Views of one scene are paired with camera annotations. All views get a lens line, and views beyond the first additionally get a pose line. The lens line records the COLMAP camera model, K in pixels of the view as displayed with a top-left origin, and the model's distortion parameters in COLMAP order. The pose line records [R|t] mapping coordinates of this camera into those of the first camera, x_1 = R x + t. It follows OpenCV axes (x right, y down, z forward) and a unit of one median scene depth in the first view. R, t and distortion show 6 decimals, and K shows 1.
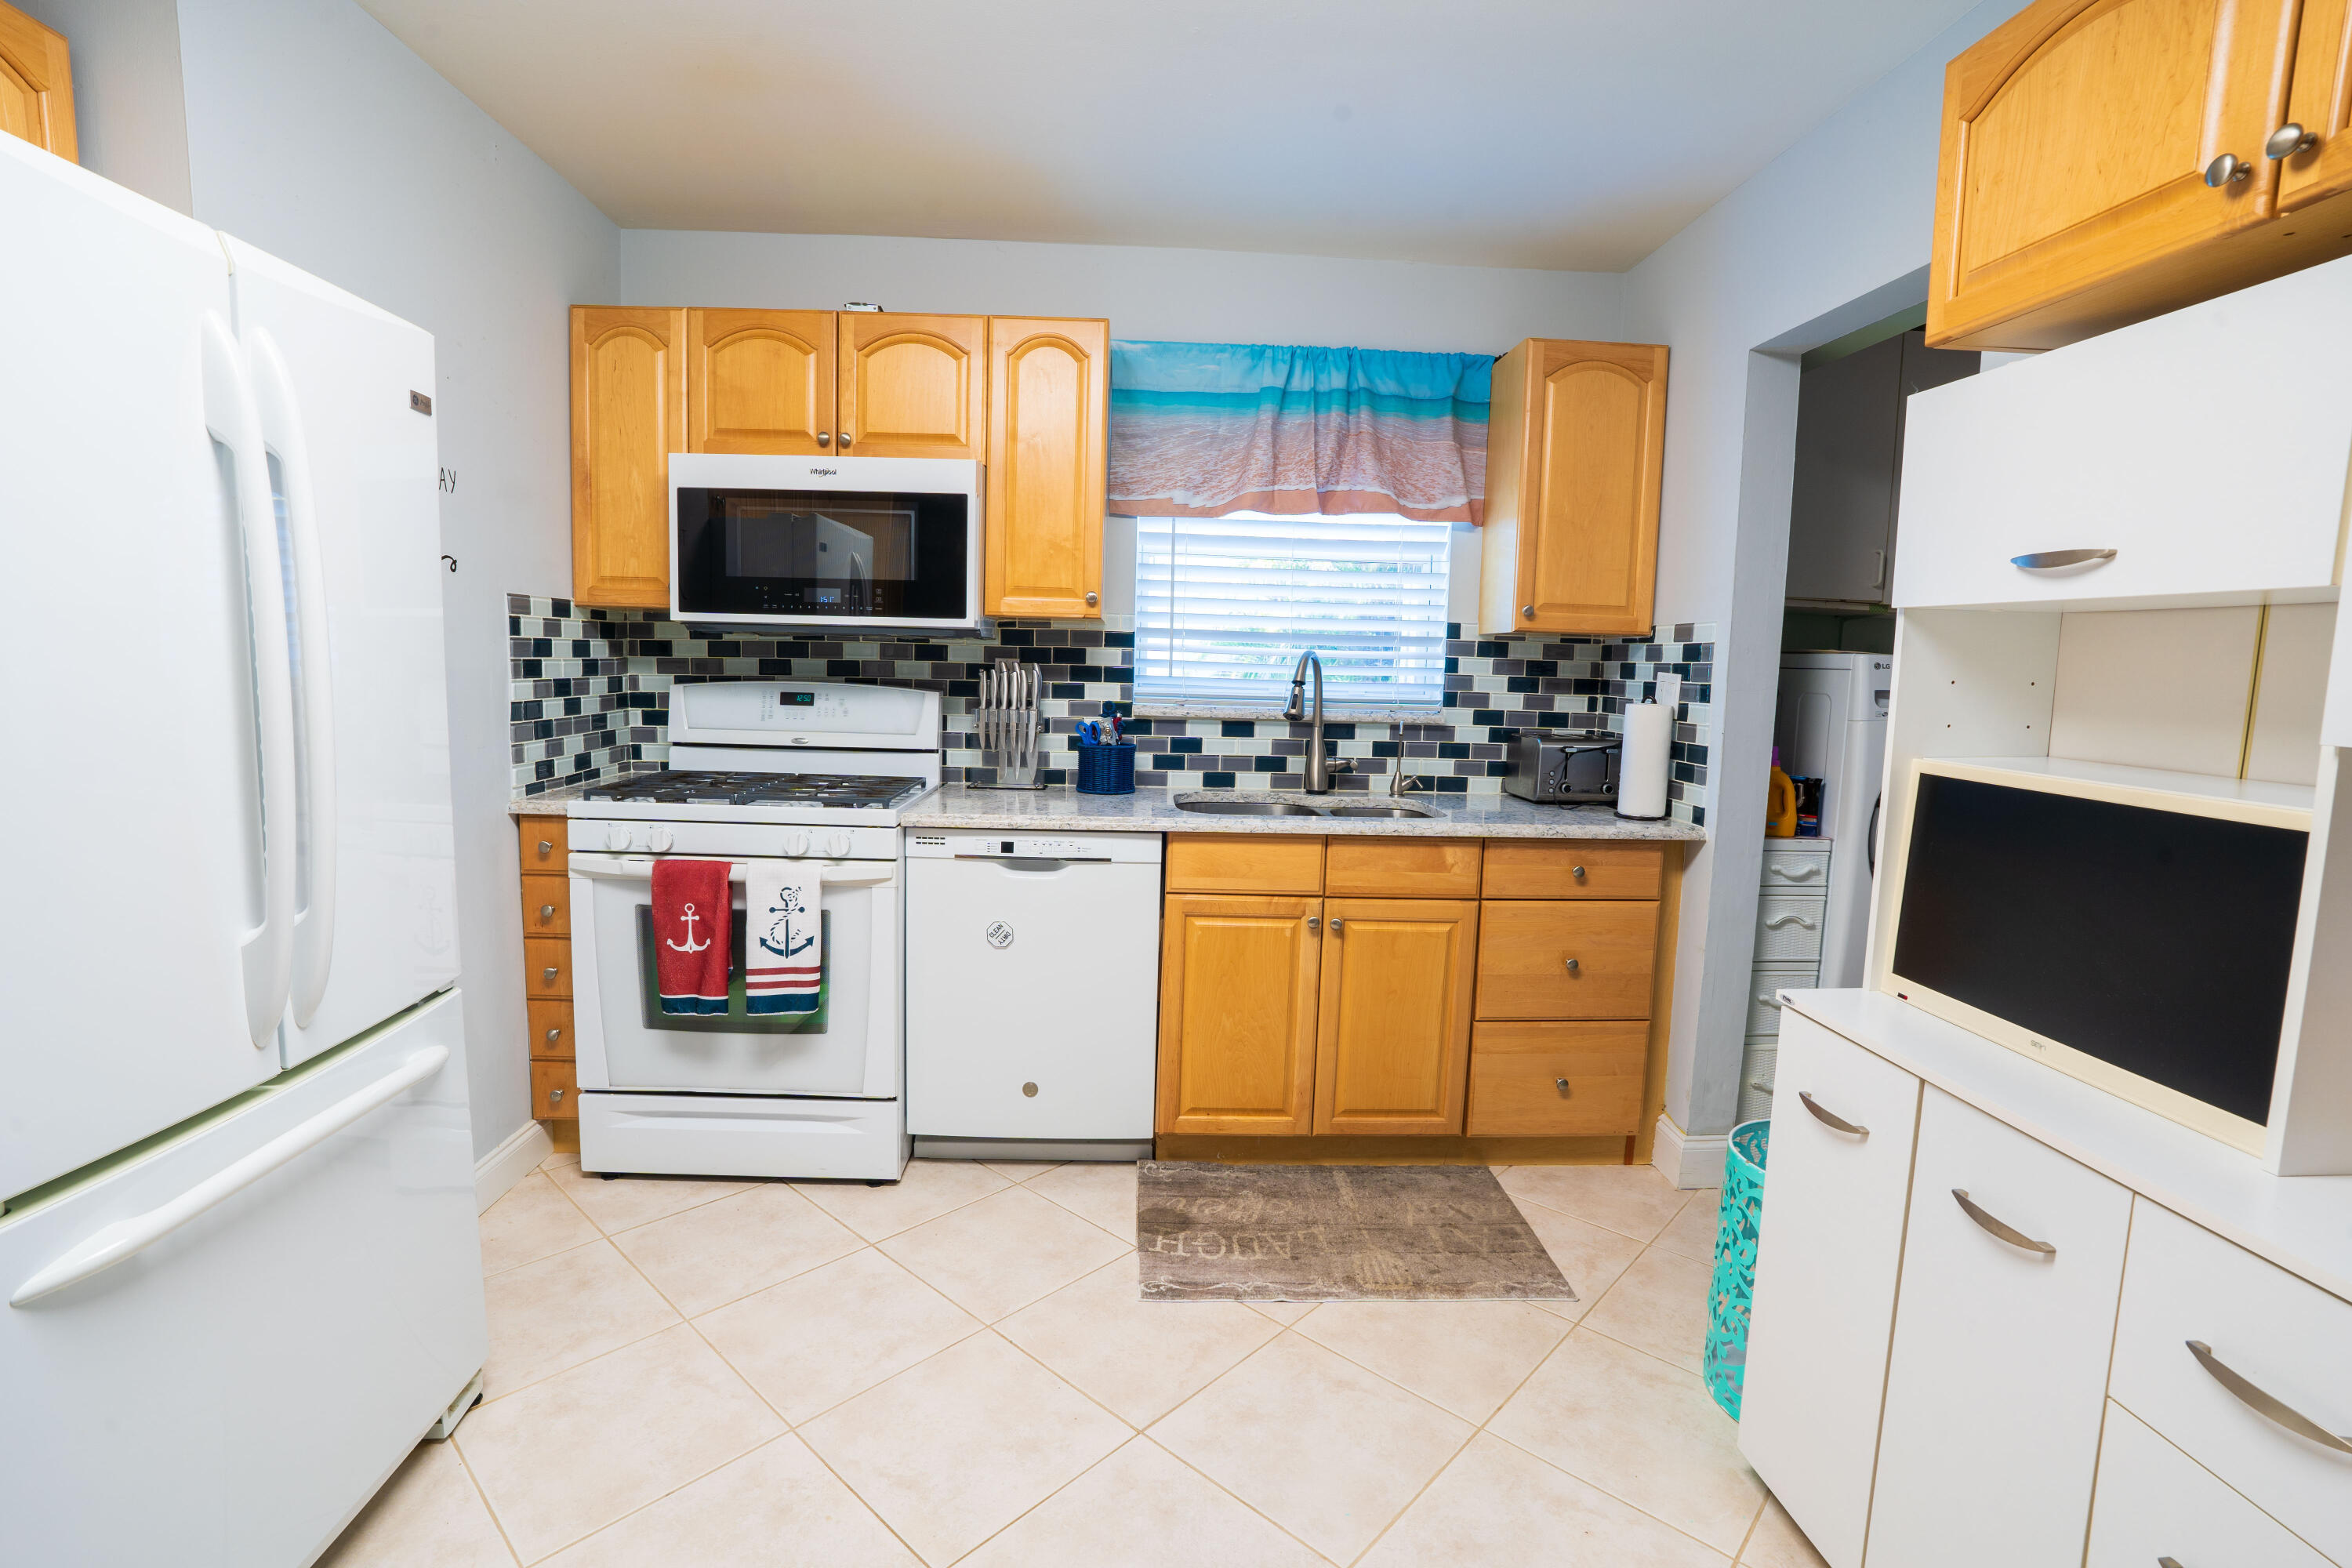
lens RADIAL K [[1086.8, 0, 1169.3], [0, 1086.8, 779.2], [0, 0, 1]] dist [-0.069865, 0.025234]
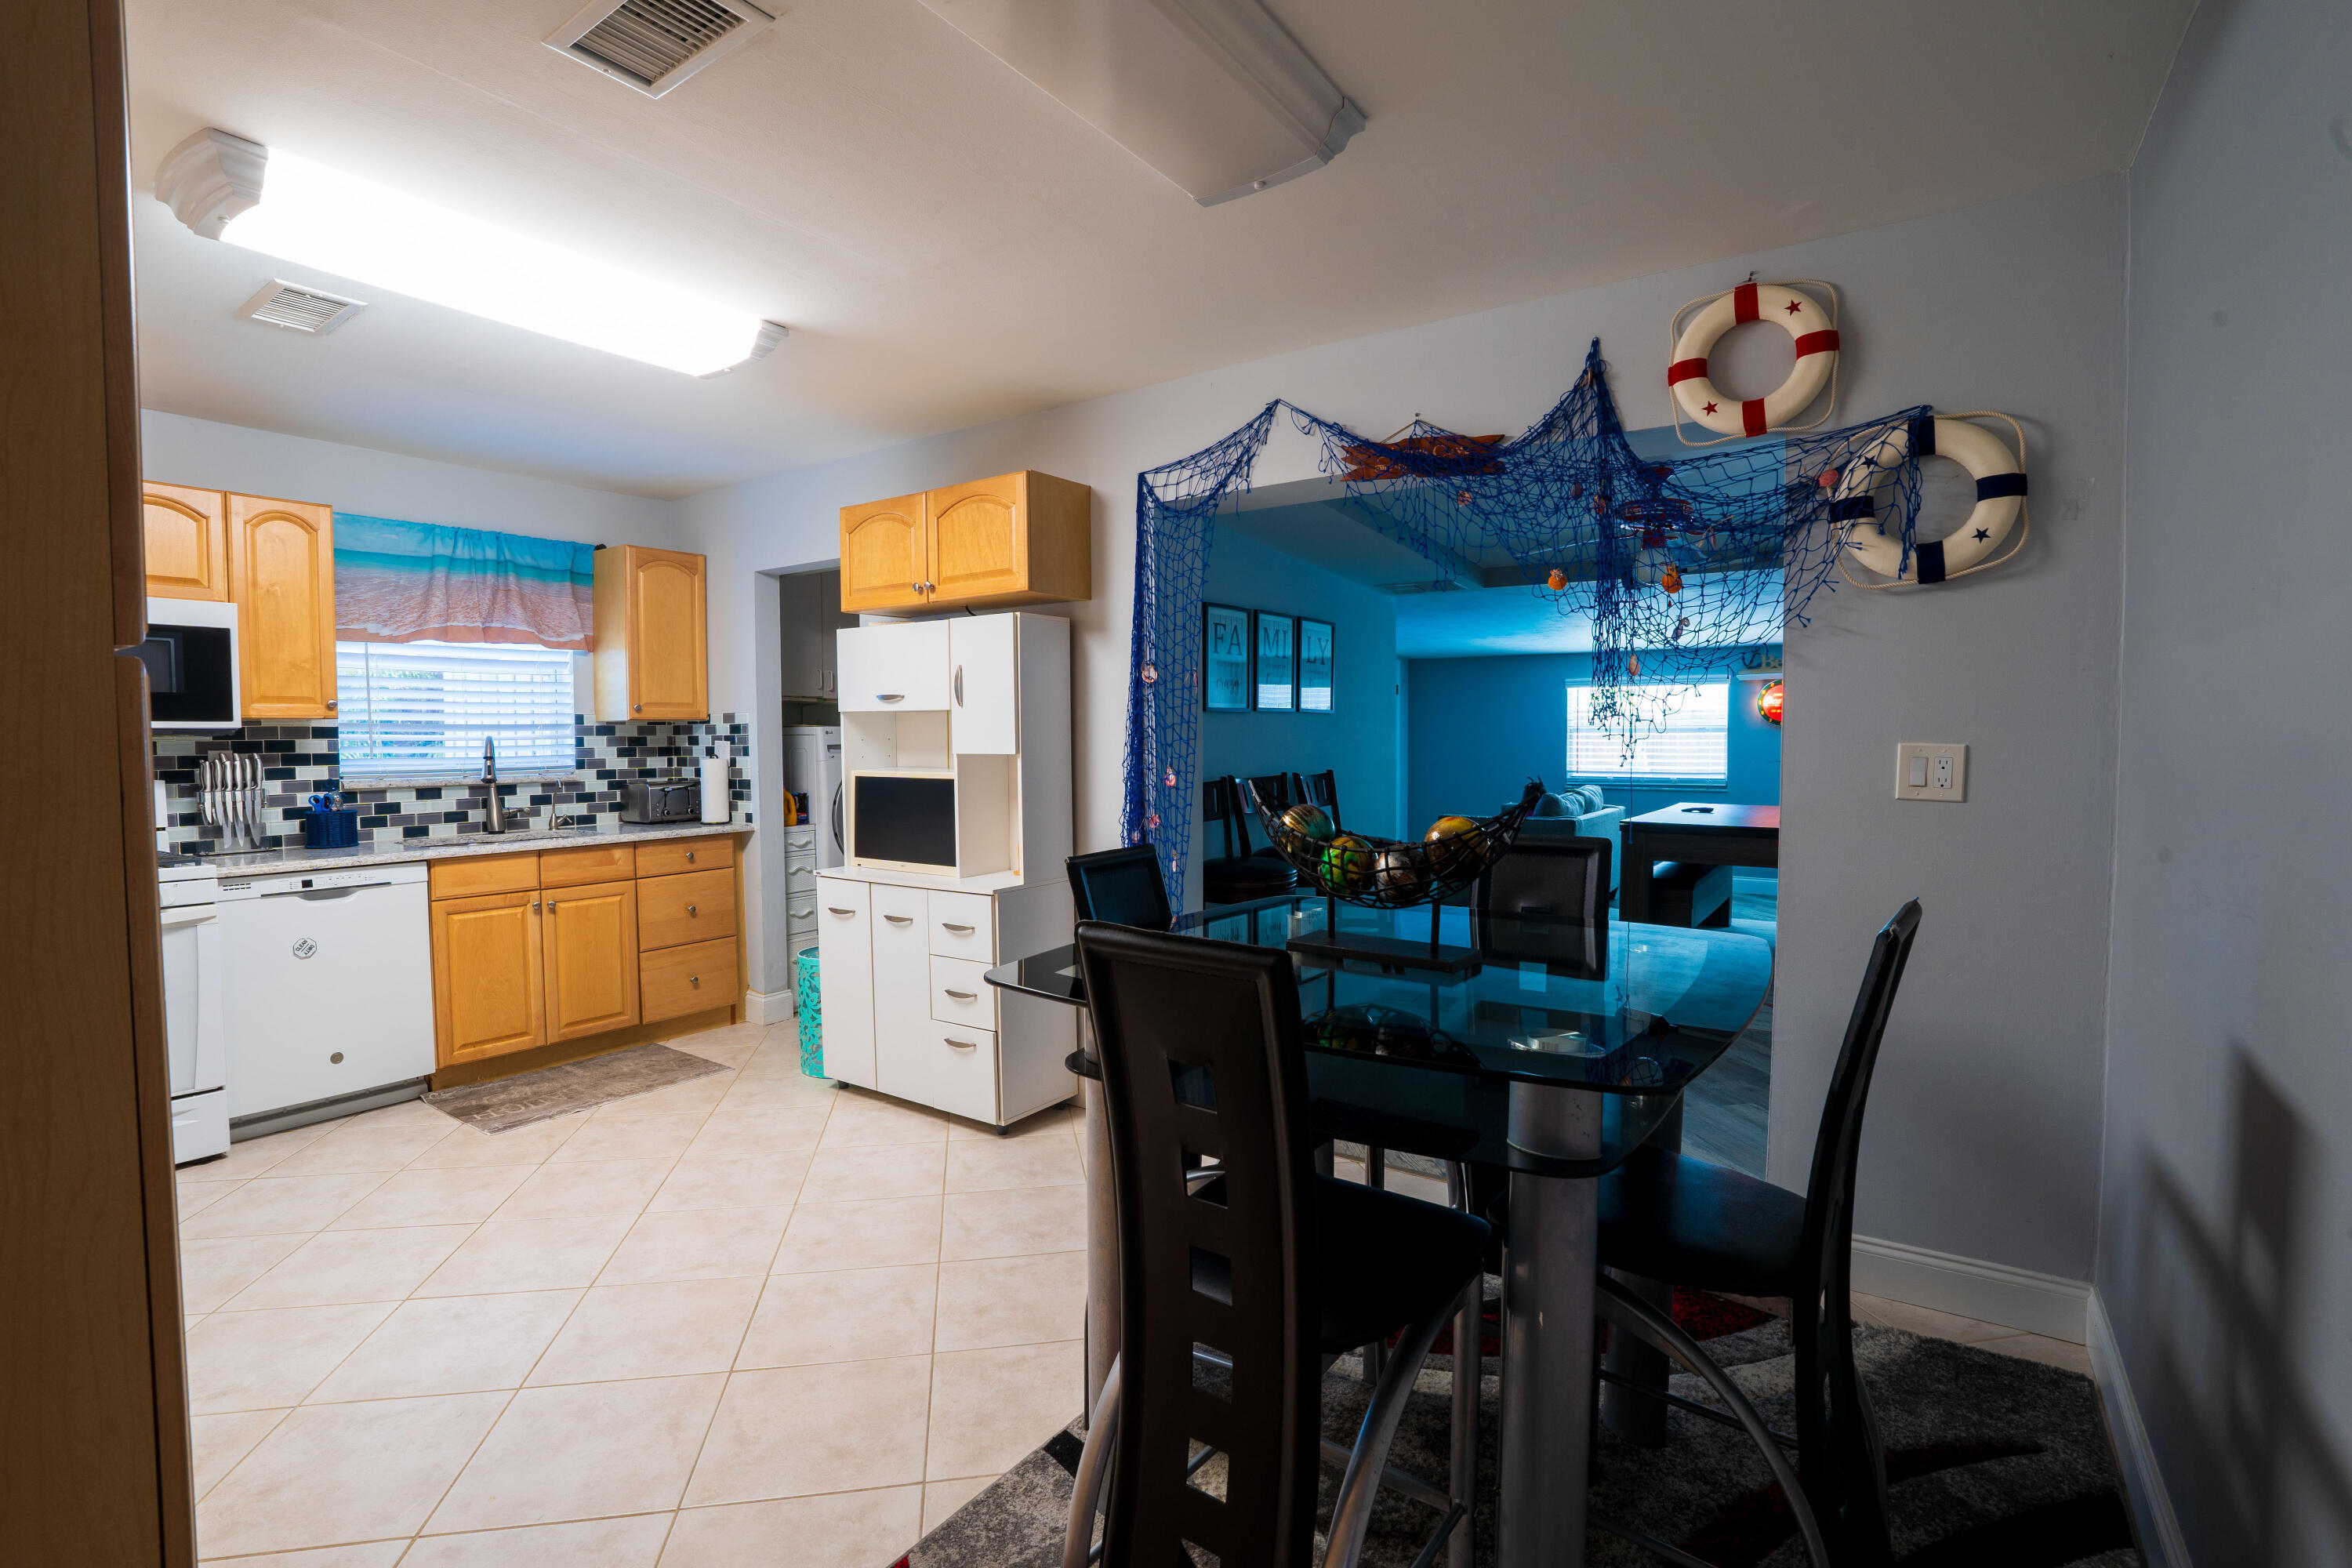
lens RADIAL K [[1086.8, 0, 1169.3], [0, 1086.8, 779.2], [0, 0, 1]] dist [-0.069865, 0.025234]
pose [[0.605838, -0.064118, 0.793000, -0.456612], [0.111832, 0.993714, -0.005091, 0.050756], [-0.787689, 0.091767, 0.609200, -0.603058]]
